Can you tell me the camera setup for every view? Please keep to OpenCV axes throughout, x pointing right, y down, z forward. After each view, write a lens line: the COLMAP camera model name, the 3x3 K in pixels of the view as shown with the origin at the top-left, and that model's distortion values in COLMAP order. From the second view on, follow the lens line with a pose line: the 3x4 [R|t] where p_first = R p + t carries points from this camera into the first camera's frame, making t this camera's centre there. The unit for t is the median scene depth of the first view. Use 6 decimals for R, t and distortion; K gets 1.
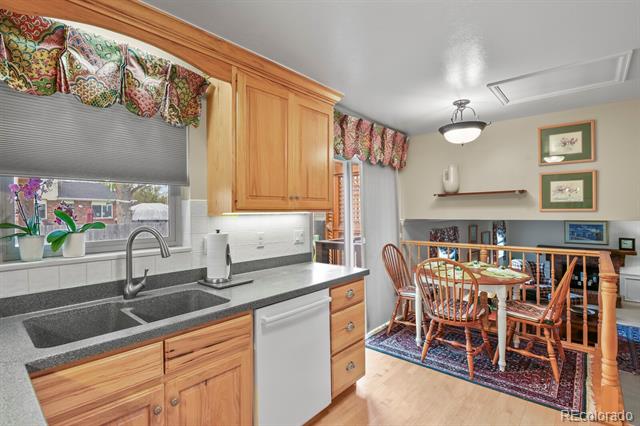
lens RADIAL K [[316.3, 0, 320.0], [0, 316.3, 213.0], [0, 0, 1]] dist [-0.003911, -0.001411]
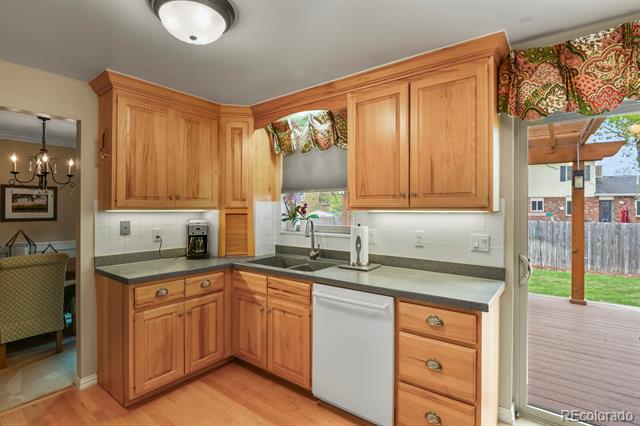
lens RADIAL K [[315.7, 0, 317.4], [0, 315.7, 209.8], [0, 0, 1]] dist [-0.003706, -0.001163]
pose [[0.055750, 0.010138, -0.998393, 1.077687], [-0.008260, 0.999919, 0.009693, -0.015280], [0.998411, 0.007706, 0.055829, 0.899590]]
